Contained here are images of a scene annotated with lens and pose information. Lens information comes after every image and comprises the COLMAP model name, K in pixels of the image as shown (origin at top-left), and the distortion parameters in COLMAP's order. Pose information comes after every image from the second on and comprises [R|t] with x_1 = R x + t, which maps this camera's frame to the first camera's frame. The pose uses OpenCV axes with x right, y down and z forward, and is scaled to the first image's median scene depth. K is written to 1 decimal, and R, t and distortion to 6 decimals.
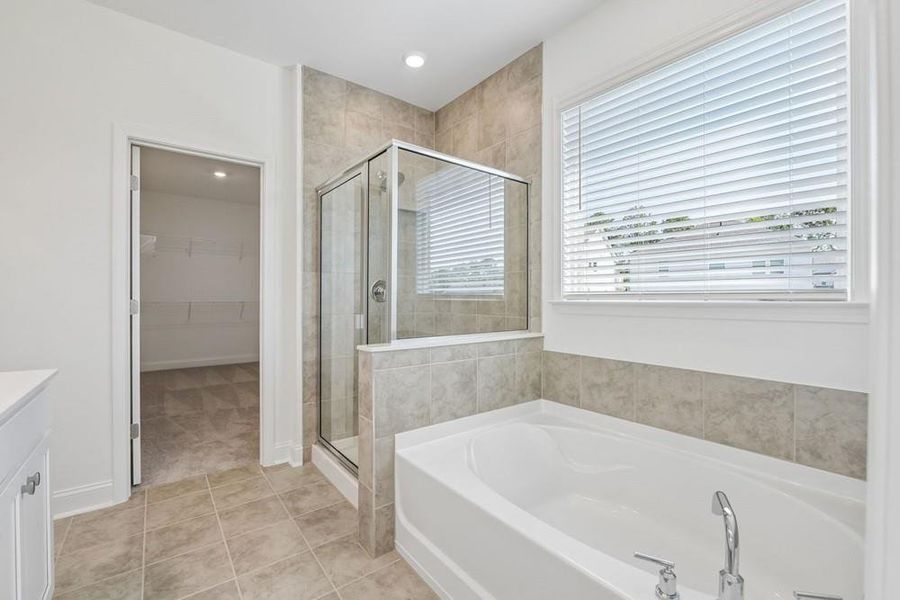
lens RADIAL K [[378.2, 0, 445.8], [0, 378.2, 300.2], [0, 0, 1]] dist [-0.013610, -0.001069]
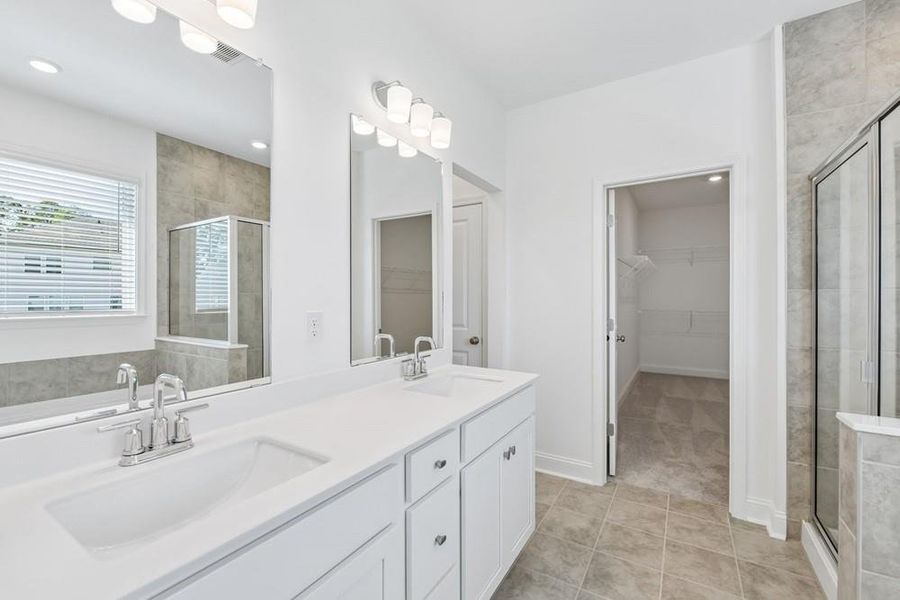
lens RADIAL K [[378.2, 0, 445.5], [0, 378.2, 296.9], [0, 0, 1]] dist [-0.013610, -0.001069]
pose [[0.344460, -0.006883, -0.938776, 0.096377], [-0.005756, 0.999939, -0.009444, -0.048688], [0.938783, 0.008657, 0.344400, 0.081417]]
